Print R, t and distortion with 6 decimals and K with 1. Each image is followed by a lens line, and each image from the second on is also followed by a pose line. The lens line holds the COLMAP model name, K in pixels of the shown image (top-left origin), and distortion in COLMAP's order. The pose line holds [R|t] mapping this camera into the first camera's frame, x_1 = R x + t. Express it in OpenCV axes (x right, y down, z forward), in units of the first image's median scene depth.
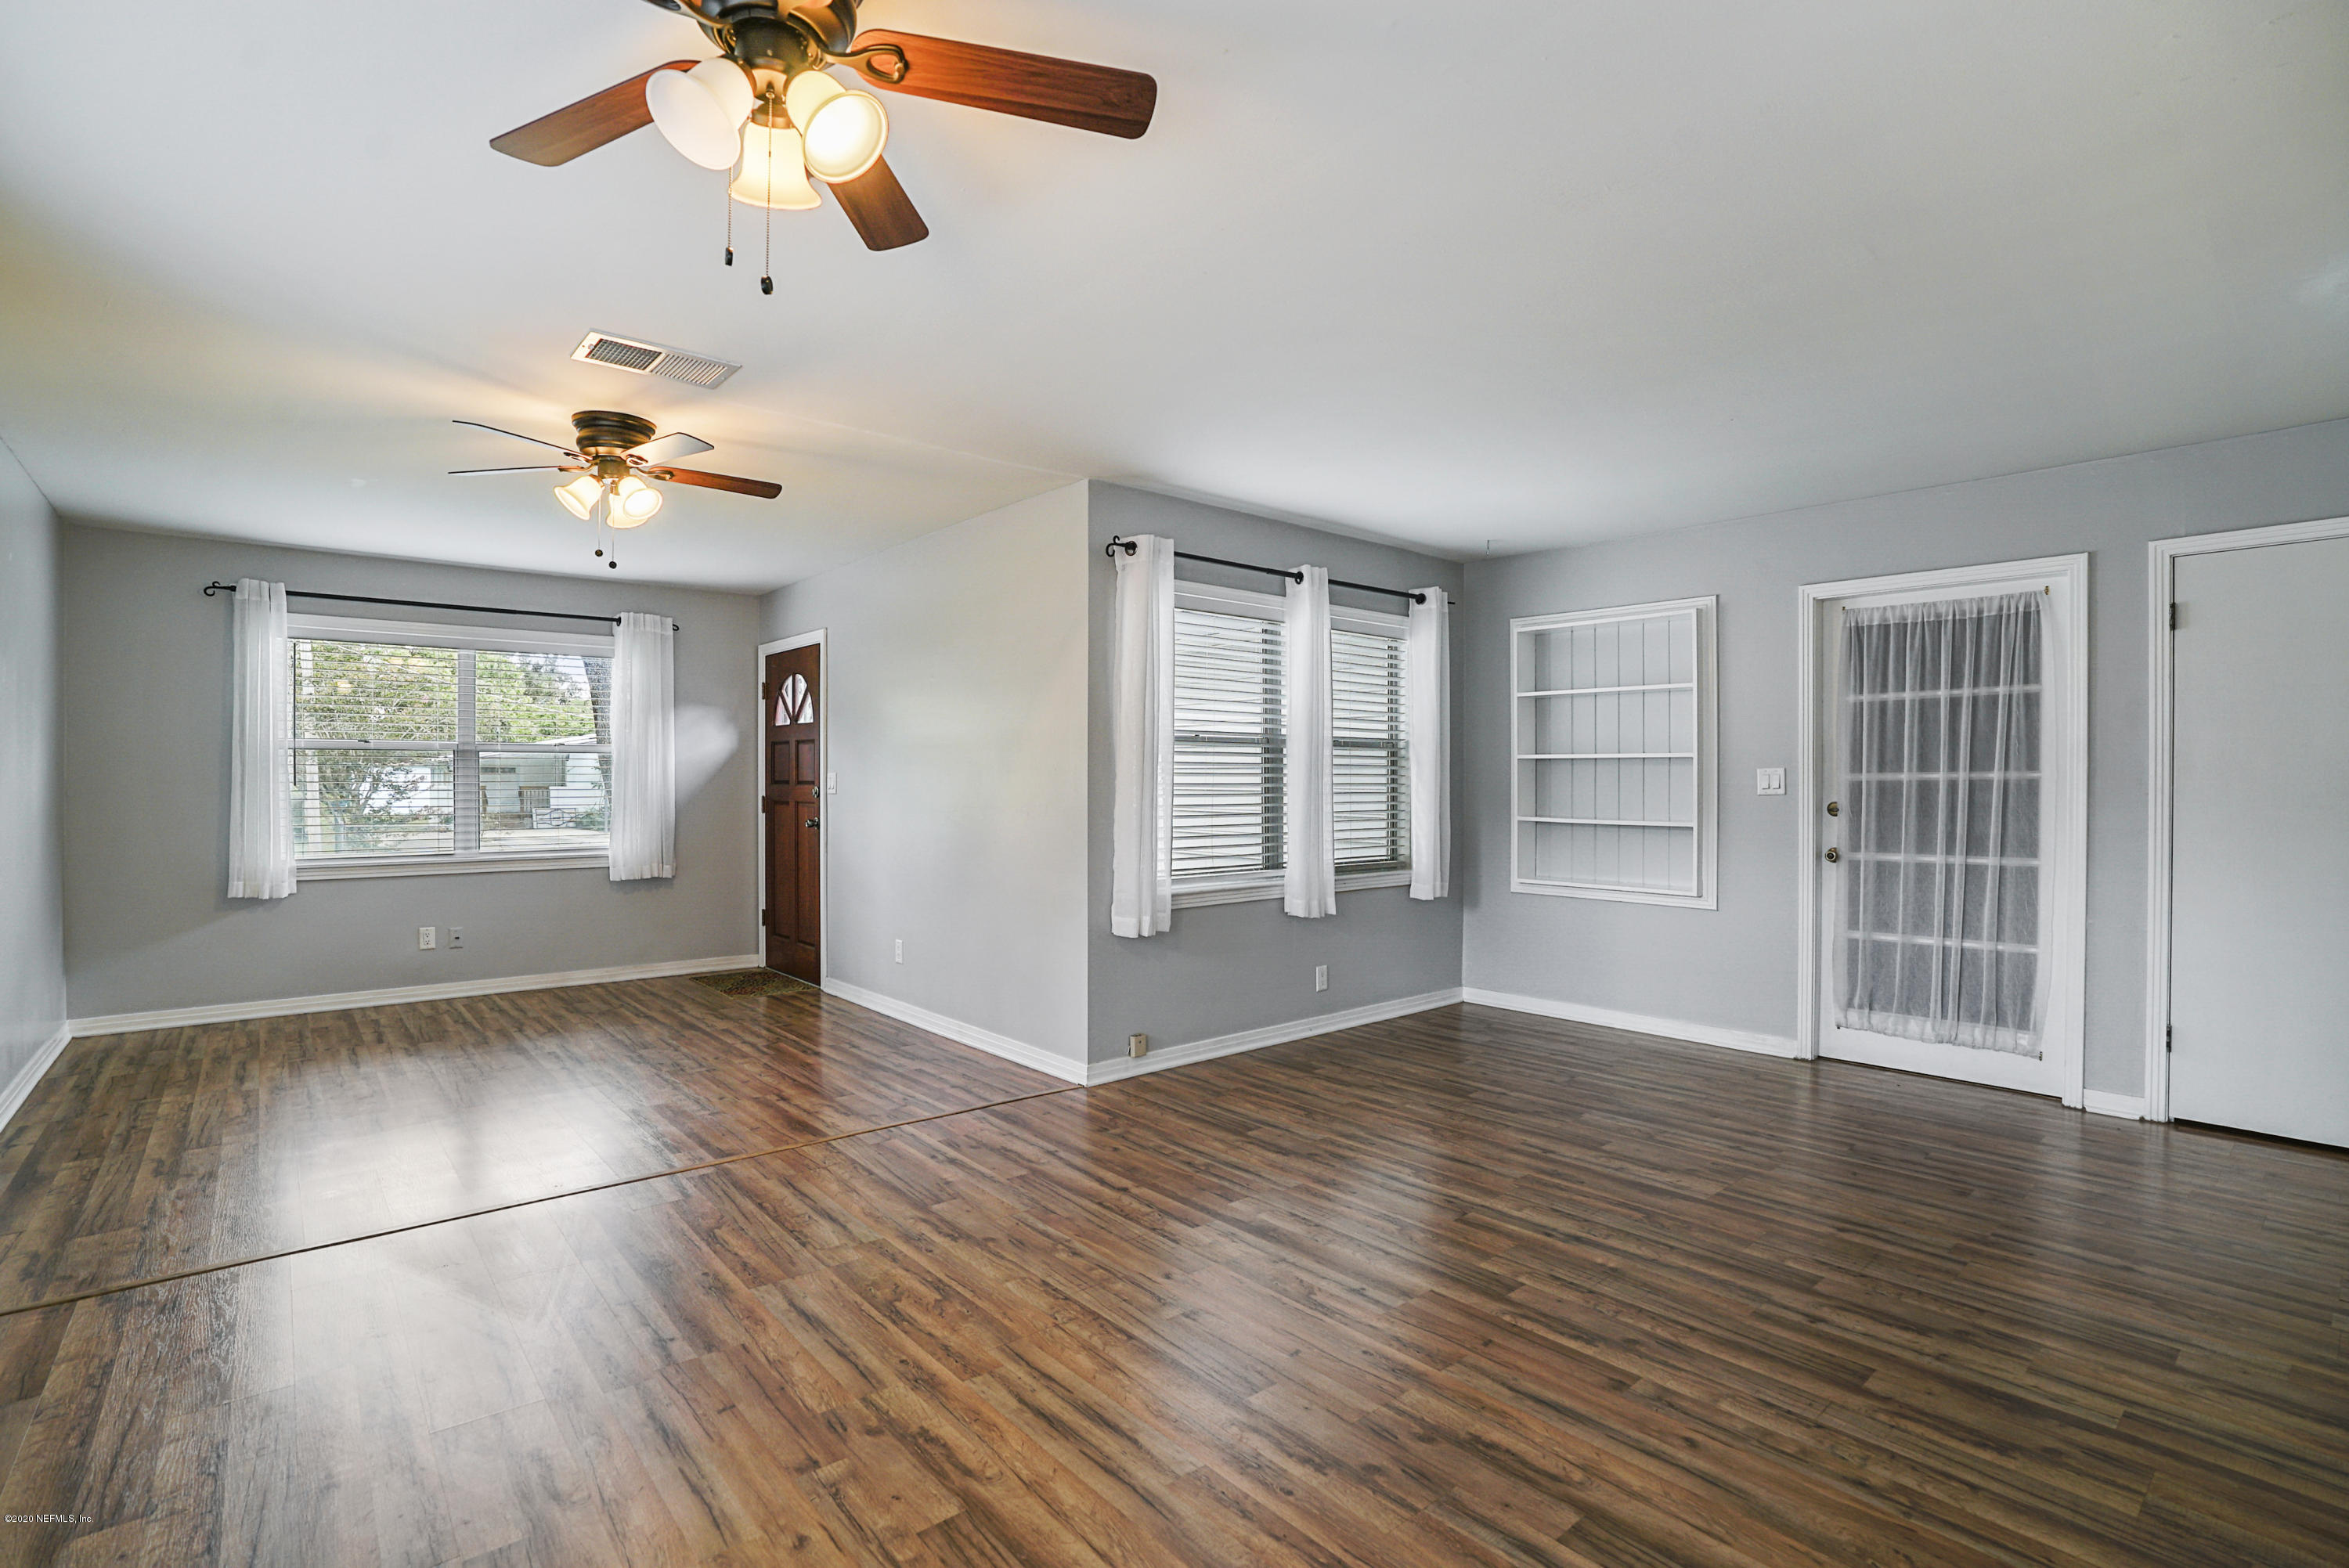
lens RADIAL K [[1086.4, 0, 1177.8], [0, 1086.4, 786.9], [0, 0, 1]] dist [-0.047361, 0.010608]
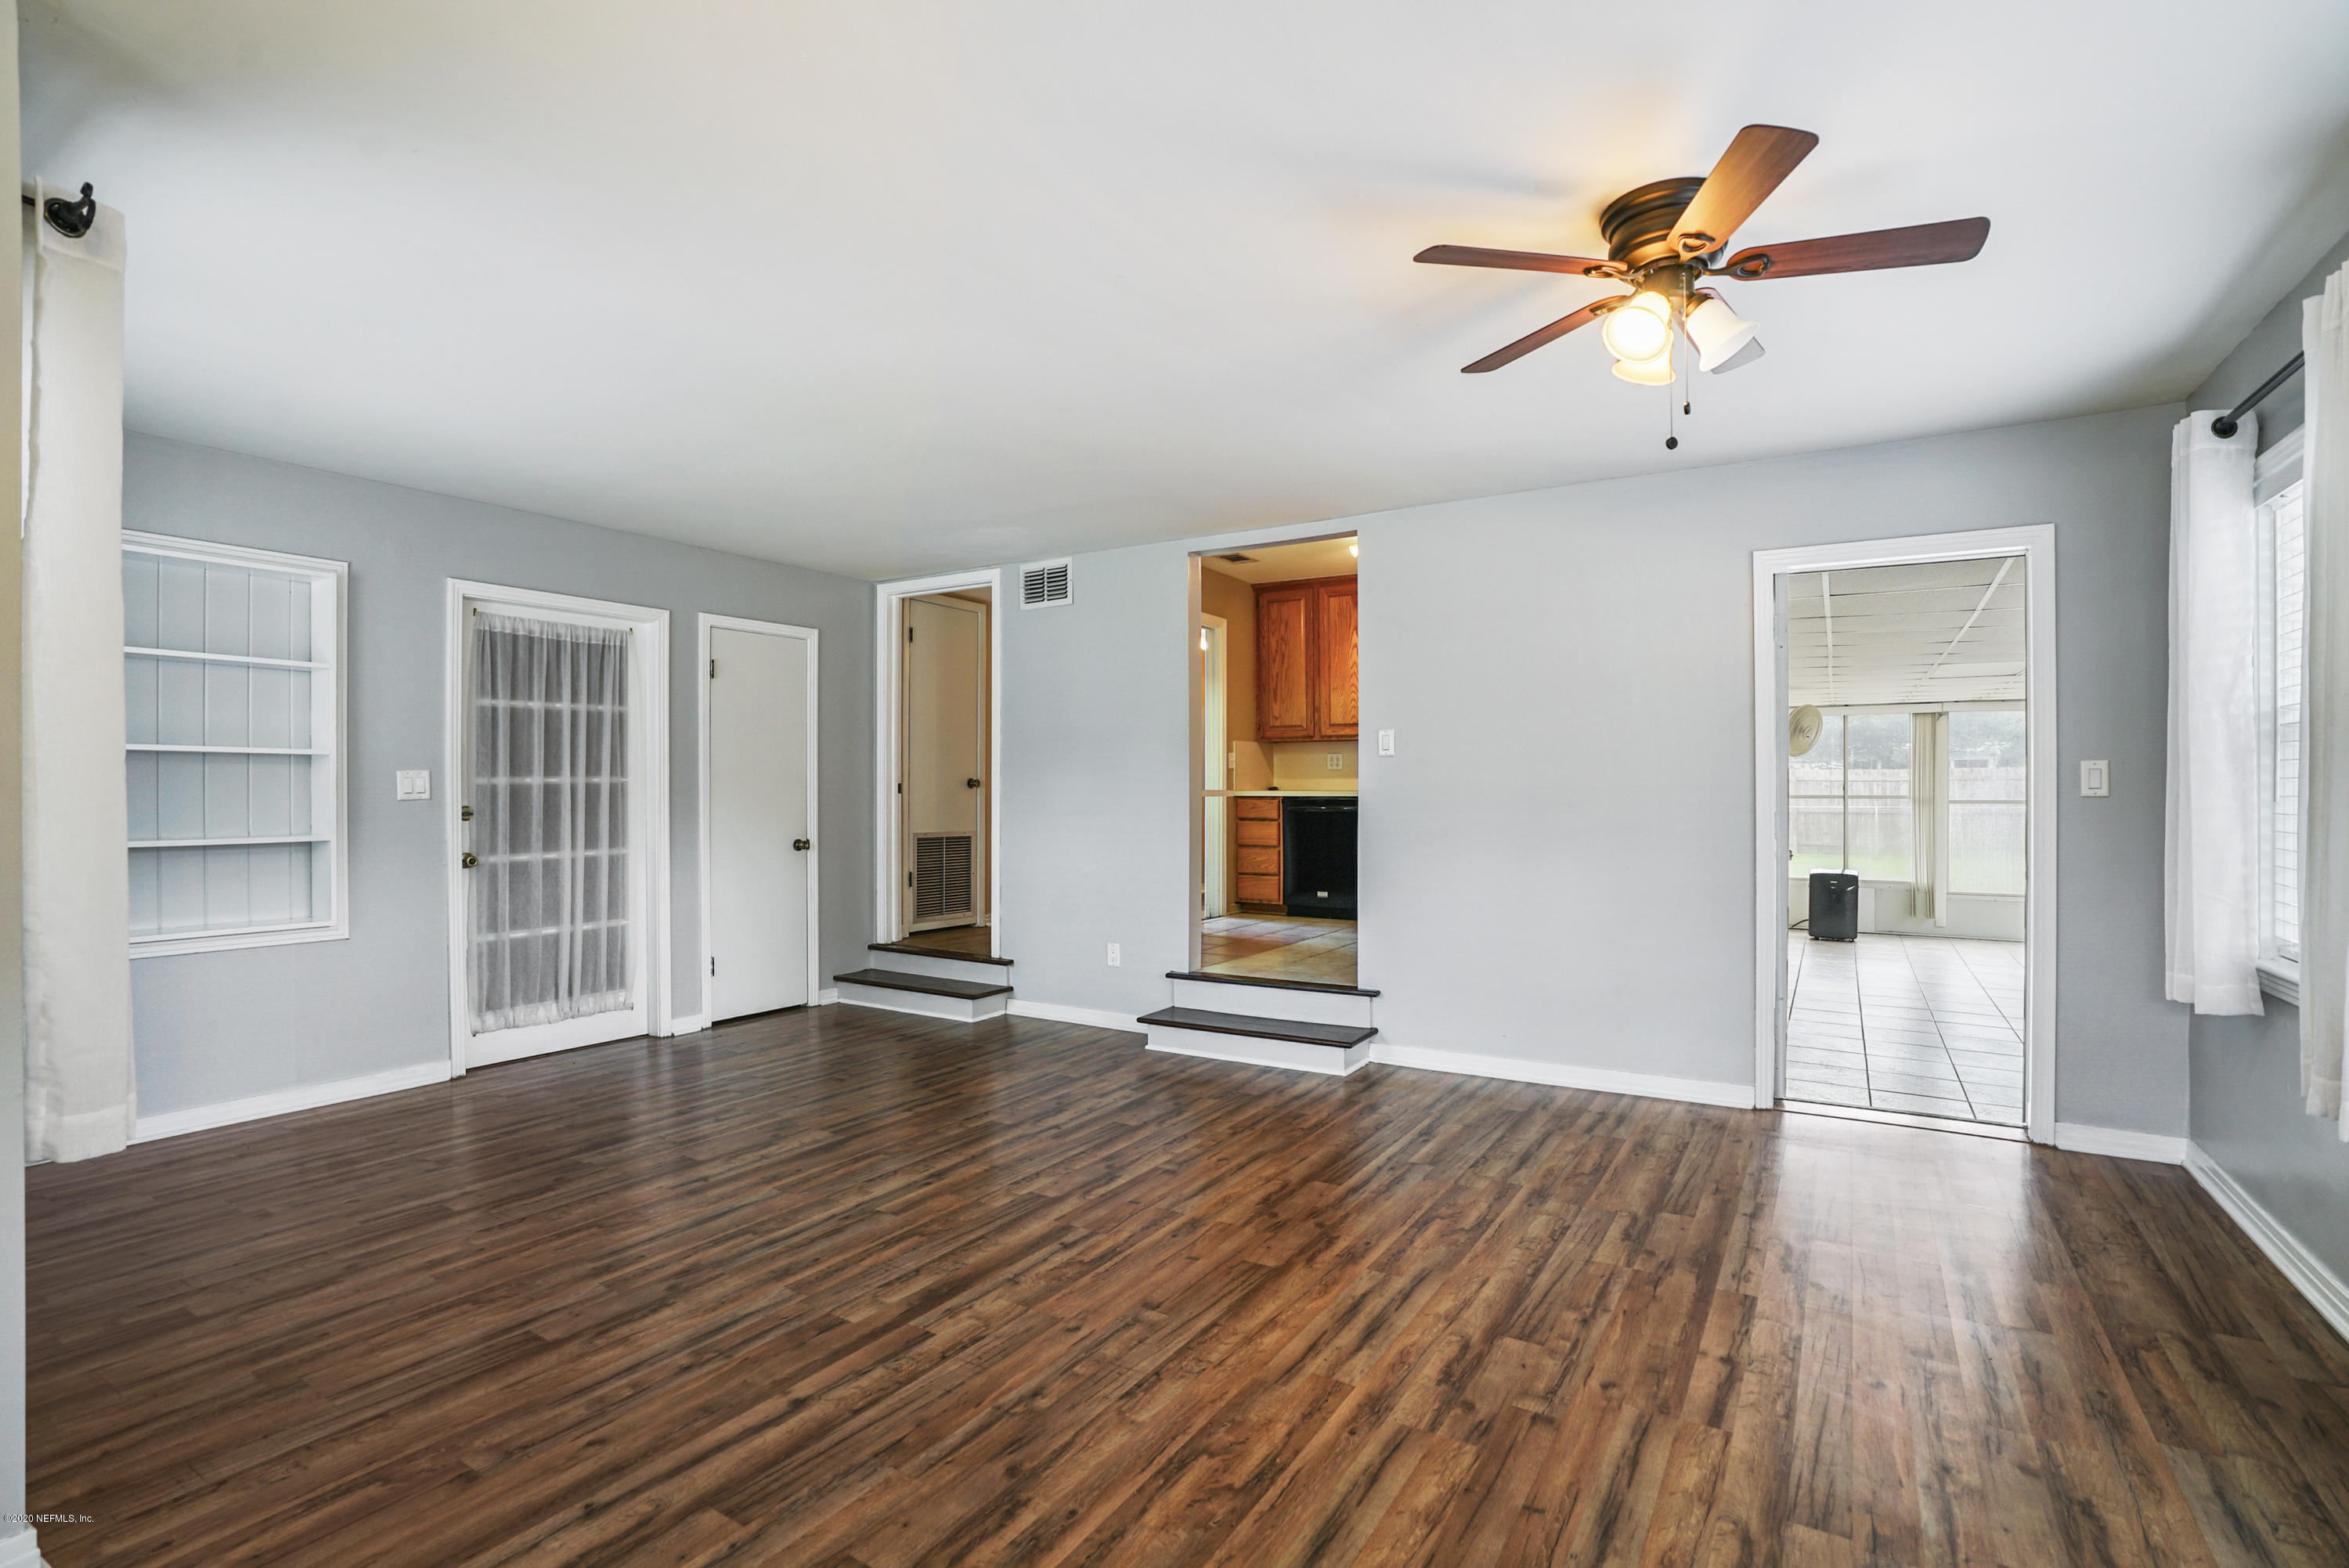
lens RADIAL K [[1086.4, 0, 1173.8], [0, 1086.4, 797.6], [0, 0, 1]] dist [-0.047361, 0.010608]
pose [[-0.292385, -0.008357, 0.956264, -0.709222], [0.000966, 0.999959, 0.009034, -0.002291], [-0.956300, 0.003565, -0.292365, 0.934136]]
